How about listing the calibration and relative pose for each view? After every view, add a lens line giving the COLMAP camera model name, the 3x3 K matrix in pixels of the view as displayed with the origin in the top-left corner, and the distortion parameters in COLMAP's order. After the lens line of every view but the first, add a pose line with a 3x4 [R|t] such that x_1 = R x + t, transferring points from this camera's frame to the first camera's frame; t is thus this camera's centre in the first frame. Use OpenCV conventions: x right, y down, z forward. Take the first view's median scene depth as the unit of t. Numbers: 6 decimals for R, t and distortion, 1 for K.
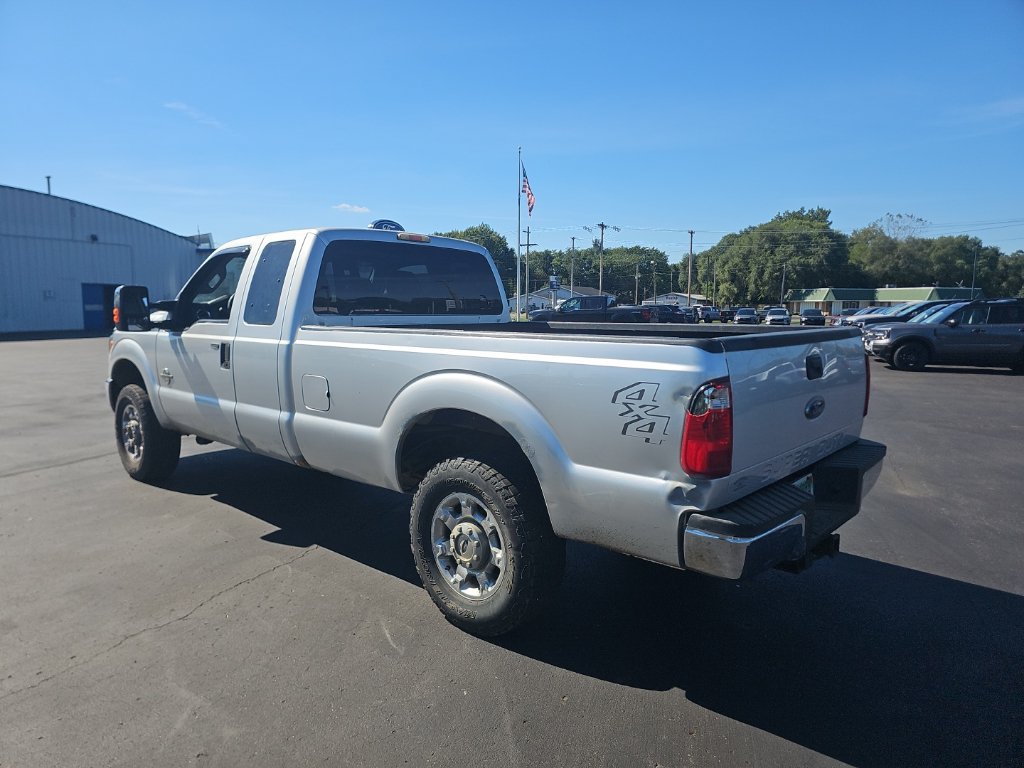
lens RADIAL K [[669.3, 0, 540.3], [0, 669.3, 384.8], [0, 0, 1]] dist [0.071519, -0.070638]
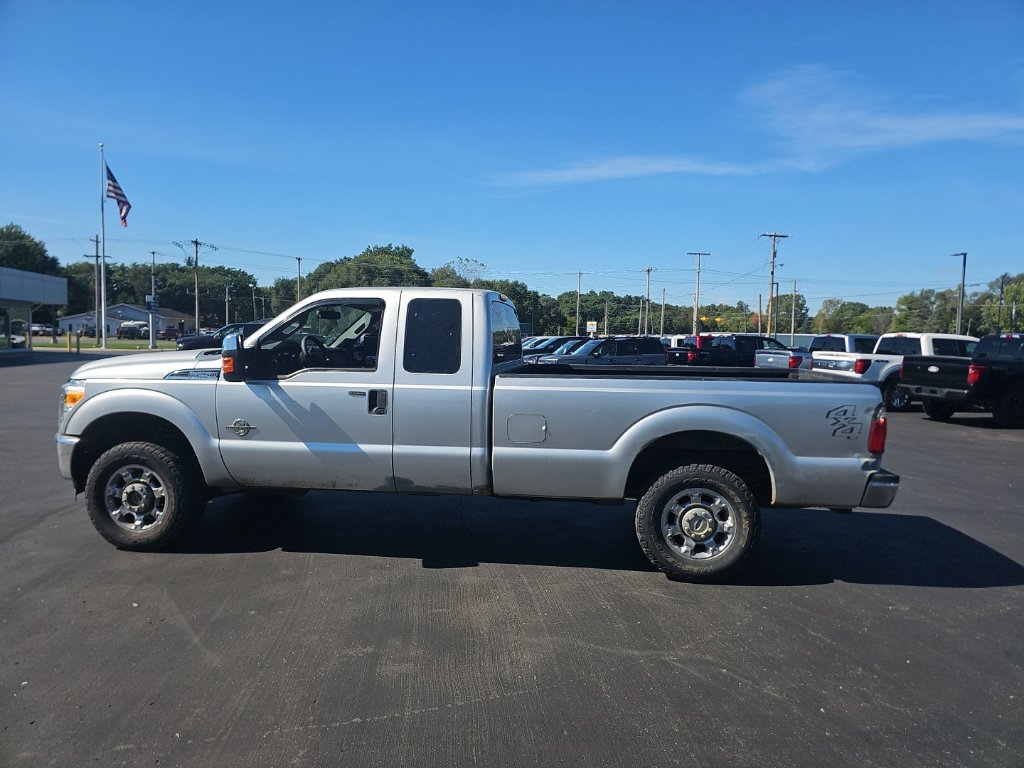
lens RADIAL K [[663.1, 0, 541.2], [0, 663.1, 393.8], [0, 0, 1]] dist [0.103540, -0.095021]
pose [[0.814061, -0.037471, 0.579570, -0.870088], [0.051995, 0.998611, -0.008469, -0.034518], [-0.578448, 0.037029, 0.814879, 0.001903]]
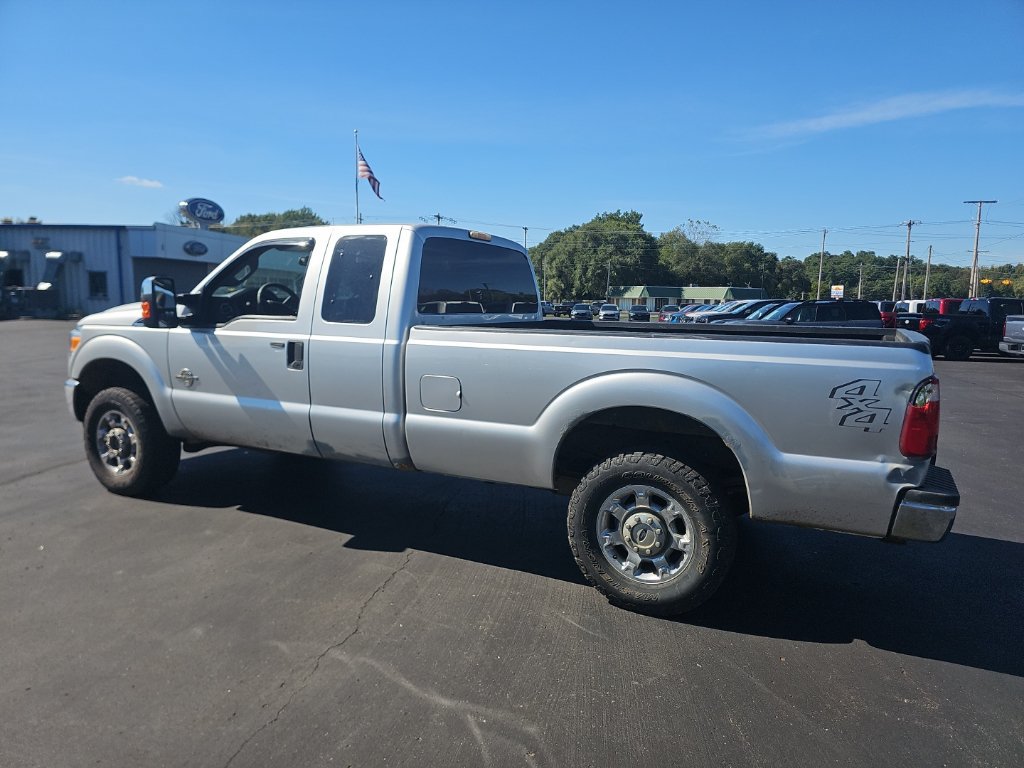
lens RADIAL K [[669.3, 0, 540.3], [0, 669.3, 384.8], [0, 0, 1]] dist [0.071519, -0.070638]
pose [[0.964266, -0.017283, 0.264370, -0.390028], [0.014208, 0.999807, 0.013538, -0.010374], [-0.264553, -0.009298, 0.964326, 0.010743]]
